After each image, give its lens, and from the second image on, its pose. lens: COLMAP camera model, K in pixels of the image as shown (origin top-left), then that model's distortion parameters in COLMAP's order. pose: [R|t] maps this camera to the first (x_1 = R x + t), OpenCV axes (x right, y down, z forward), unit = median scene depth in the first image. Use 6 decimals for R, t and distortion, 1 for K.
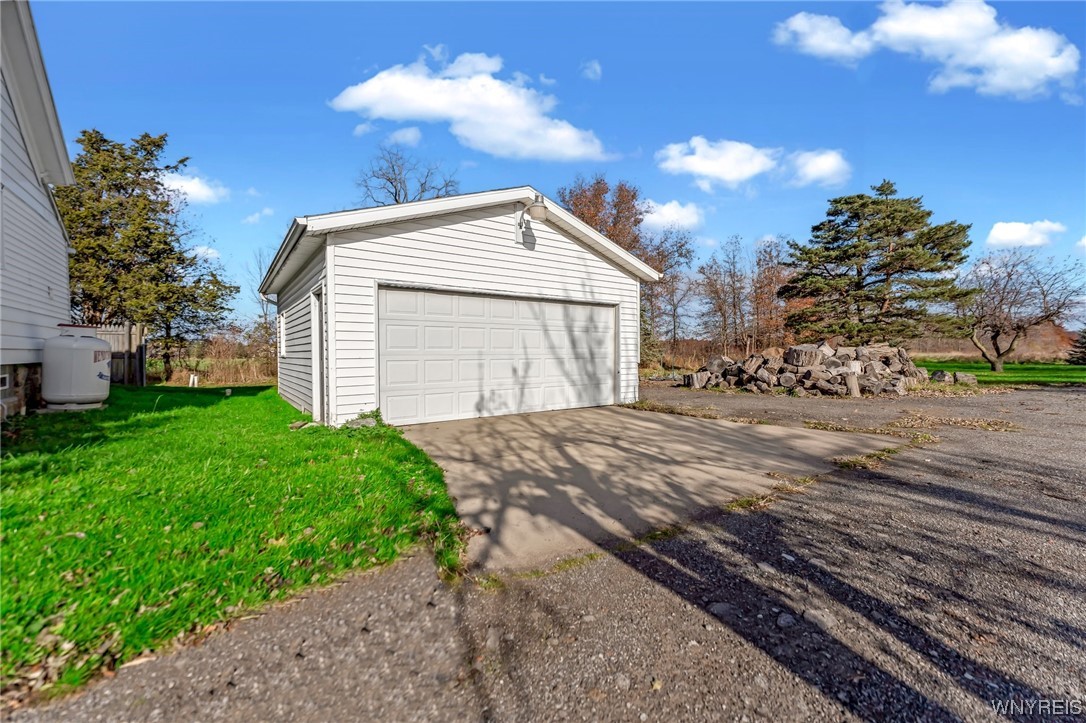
lens RADIAL K [[442.9, 0, 541.3], [0, 442.9, 360.9], [0, 0, 1]] dist [0.001338, -0.000370]
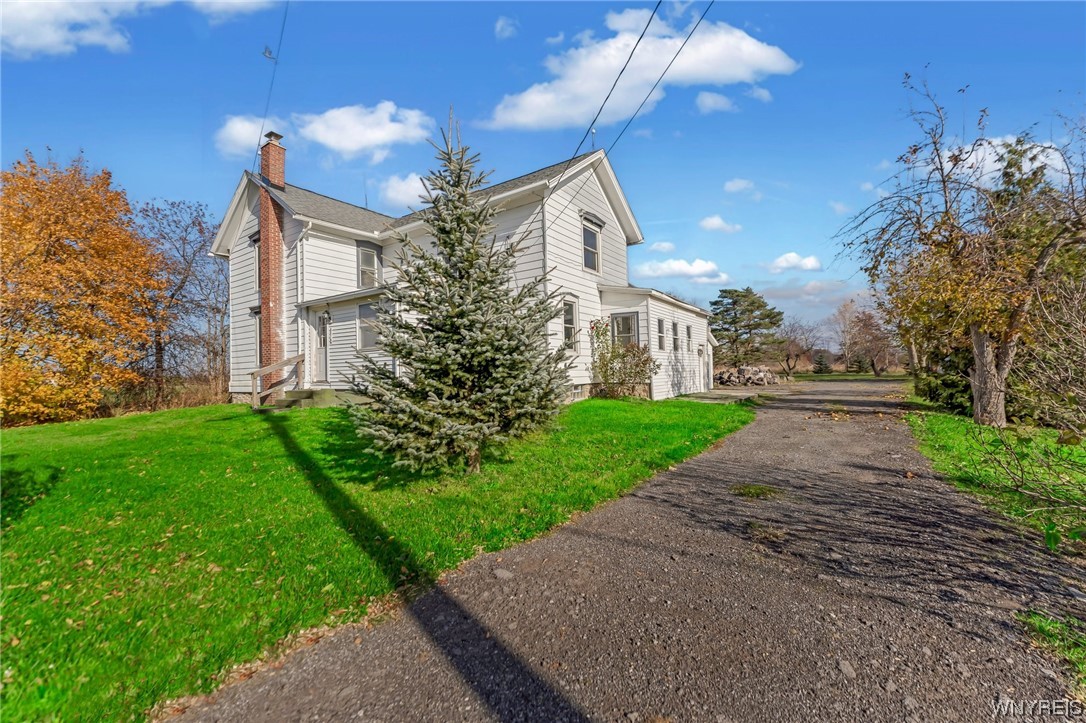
lens RADIAL K [[442.9, 0, 547.1], [0, 442.9, 357.9], [0, 0, 1]] dist [0.001338, -0.000370]
pose [[0.940184, -0.008758, 0.340555, -0.807188], [0.027357, 0.998382, -0.049851, 0.005497], [-0.339567, 0.056186, 0.938902, -0.603000]]
